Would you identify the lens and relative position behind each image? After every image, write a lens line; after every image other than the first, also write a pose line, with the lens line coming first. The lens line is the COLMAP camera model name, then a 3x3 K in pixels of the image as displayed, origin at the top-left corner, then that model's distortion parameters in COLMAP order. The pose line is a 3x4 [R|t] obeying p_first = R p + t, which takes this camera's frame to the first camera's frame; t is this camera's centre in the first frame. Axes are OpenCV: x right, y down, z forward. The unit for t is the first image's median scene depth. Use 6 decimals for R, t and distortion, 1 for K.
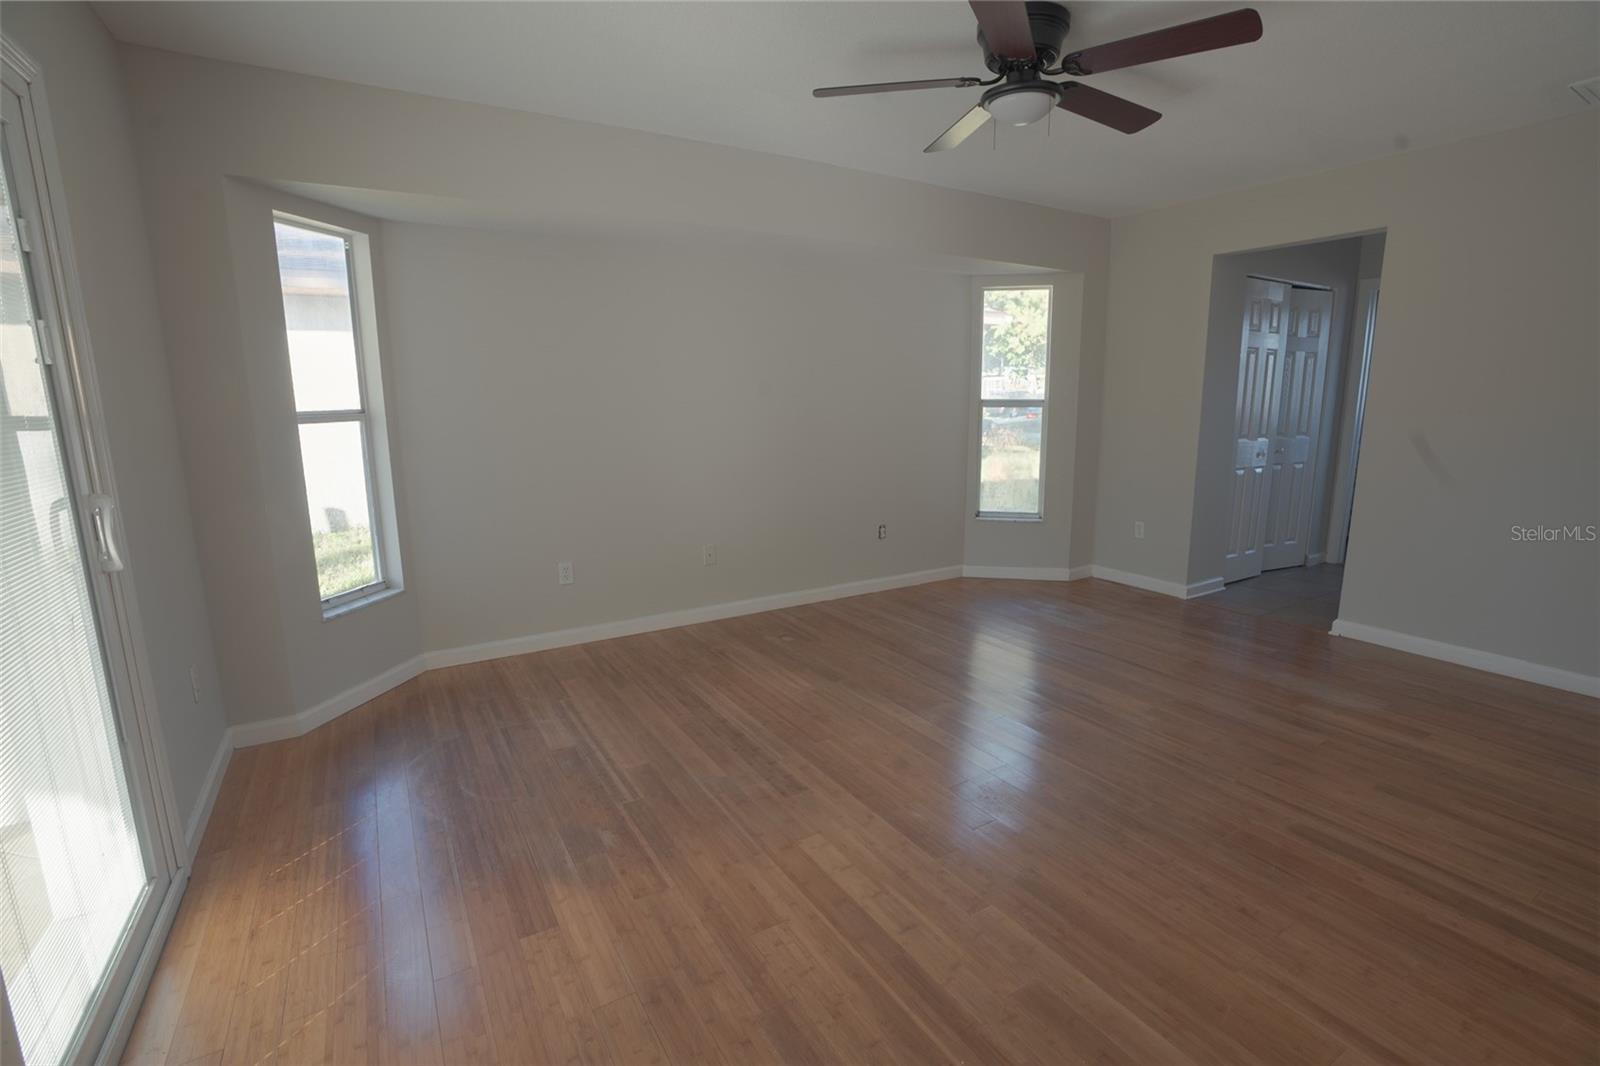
lens RADIAL K [[735.4, 0, 806.8], [0, 735.4, 534.1], [0, 0, 1]] dist [-0.065744, 0.022848]
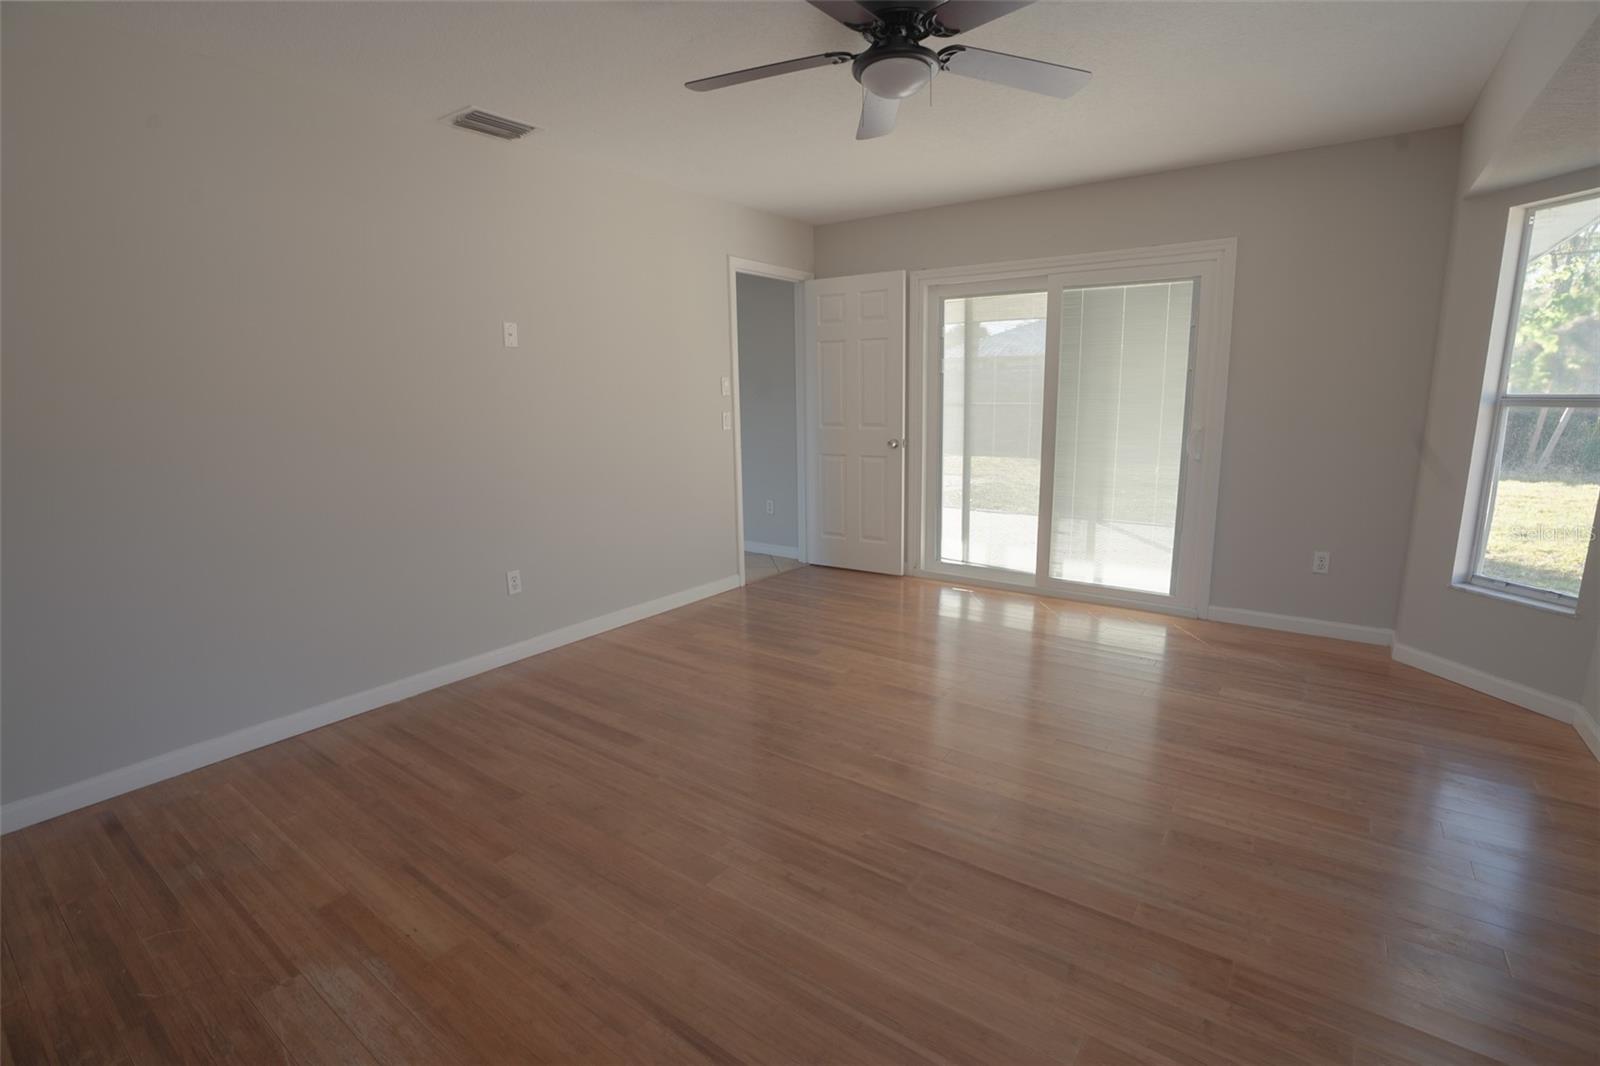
lens RADIAL K [[735.4, 0, 806.8], [0, 735.4, 534.1], [0, 0, 1]] dist [-0.065744, 0.022848]
pose [[-0.921682, 0.095488, -0.376012, 0.627360], [-0.051235, 0.930785, 0.361959, -0.293337], [0.384549, 0.352876, -0.852995, 1.513367]]
